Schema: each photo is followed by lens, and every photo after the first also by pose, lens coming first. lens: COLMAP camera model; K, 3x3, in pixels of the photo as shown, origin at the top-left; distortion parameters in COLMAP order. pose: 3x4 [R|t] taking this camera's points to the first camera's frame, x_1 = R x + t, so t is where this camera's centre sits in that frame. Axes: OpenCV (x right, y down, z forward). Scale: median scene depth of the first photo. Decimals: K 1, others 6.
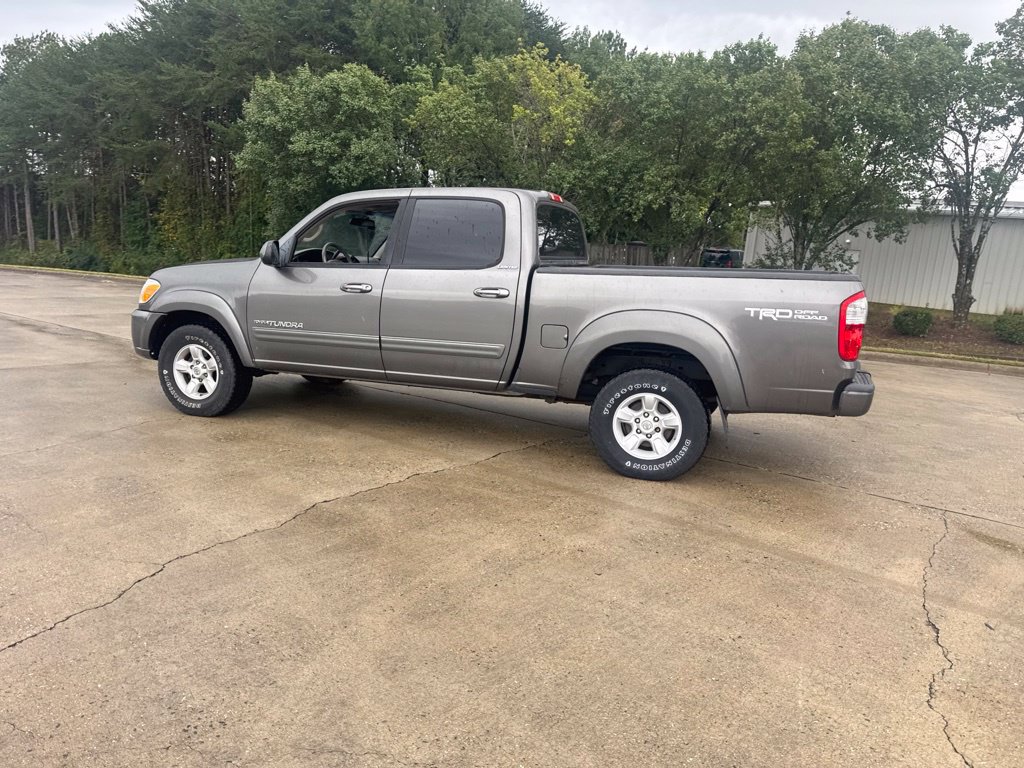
lens RADIAL K [[711.9, 0, 516.9], [0, 711.9, 393.0], [0, 0, 1]] dist [0.064485, -0.084381]
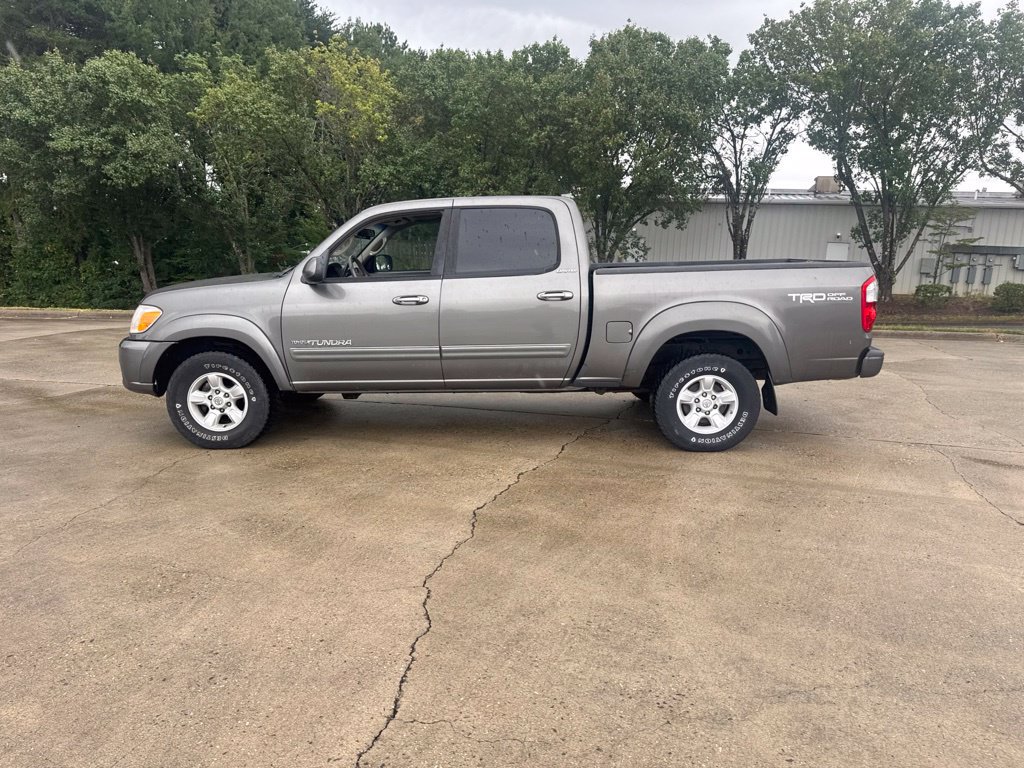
lens RADIAL K [[717.8, 0, 513.2], [0, 717.8, 395.7], [0, 0, 1]] dist [0.050771, -0.058642]
pose [[0.951395, -0.105382, 0.289383, -0.369123], [0.102515, 0.994415, 0.025091, -0.023069], [-0.290411, 0.005794, 0.956885, -0.001458]]
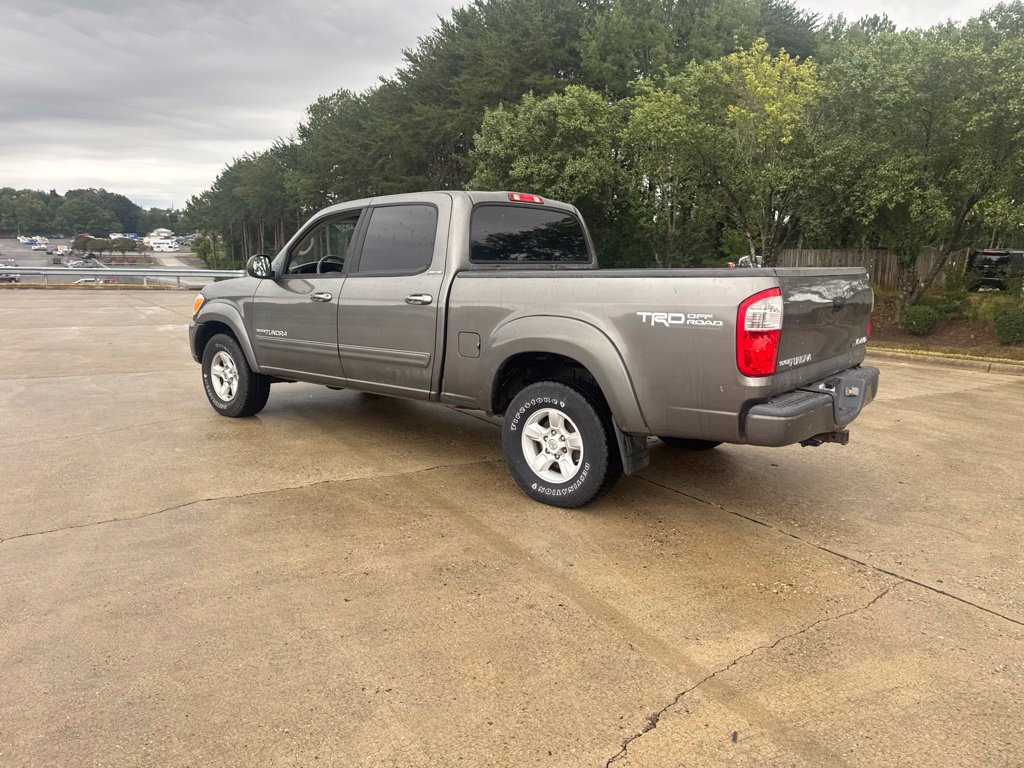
lens RADIAL K [[711.7, 0, 516.5], [0, 711.7, 399.5], [0, 0, 1]] dist [0.057772, -0.072174]
pose [[0.936808, 0.032200, -0.348358, 0.377705], [-0.037010, 0.999289, -0.007161, -0.002491], [0.347880, 0.019601, 0.937334, 0.126407]]
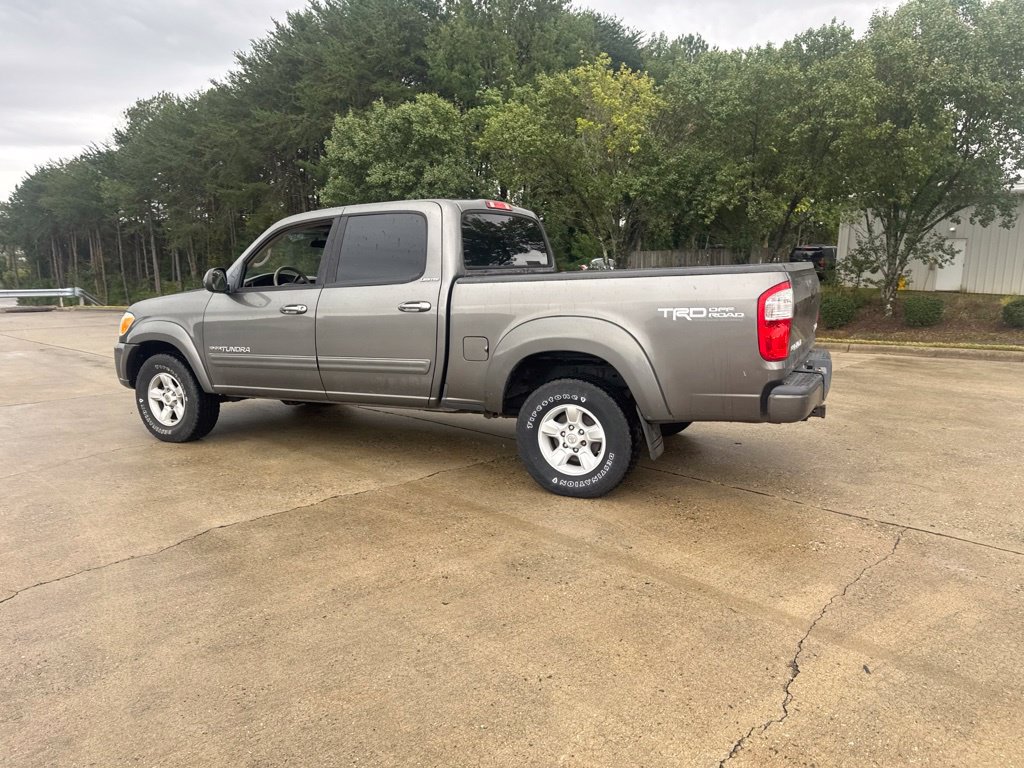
lens RADIAL K [[711.9, 0, 516.9], [0, 711.9, 393.0], [0, 0, 1]] dist [0.064485, -0.084381]
pose [[0.988343, -0.039101, -0.147139, 0.211564], [0.035894, 0.999058, -0.024394, 0.004648], [0.147954, 0.018829, 0.988815, 0.055963]]
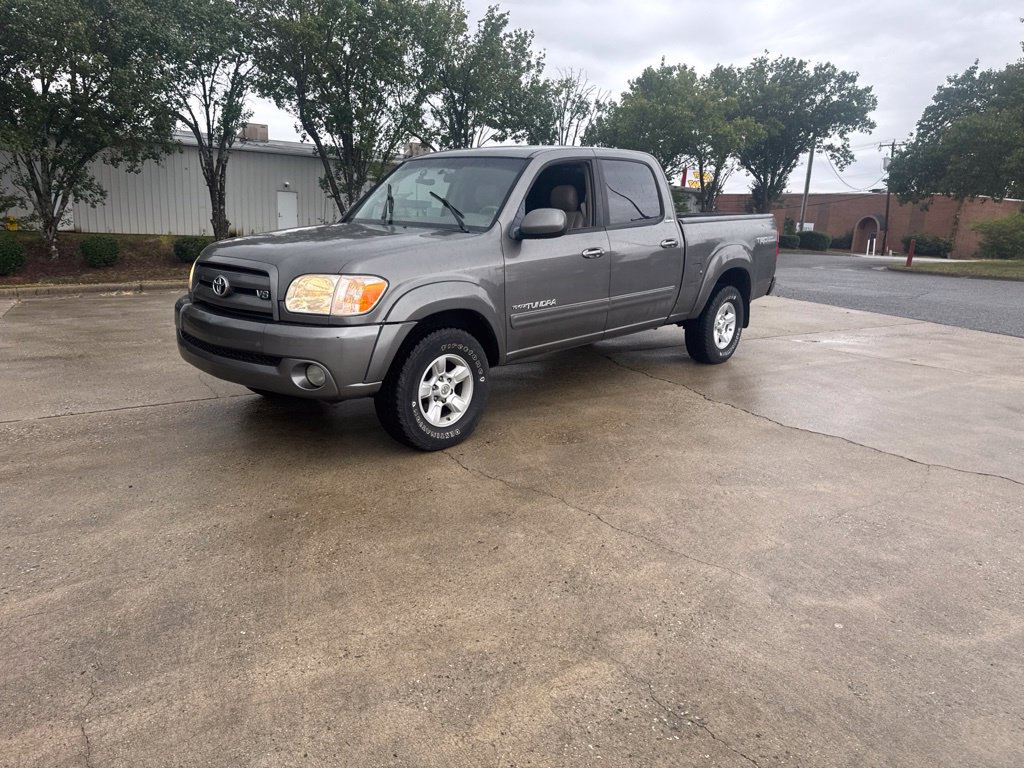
lens RADIAL K [[711.7, 0, 516.5], [0, 711.7, 399.5], [0, 0, 1]] dist [0.057772, -0.072174]
pose [[0.395256, -0.279485, 0.875021, -1.118836], [0.178400, 0.957807, 0.225342, -0.182989], [-0.901081, 0.067036, 0.428439, 0.644462]]
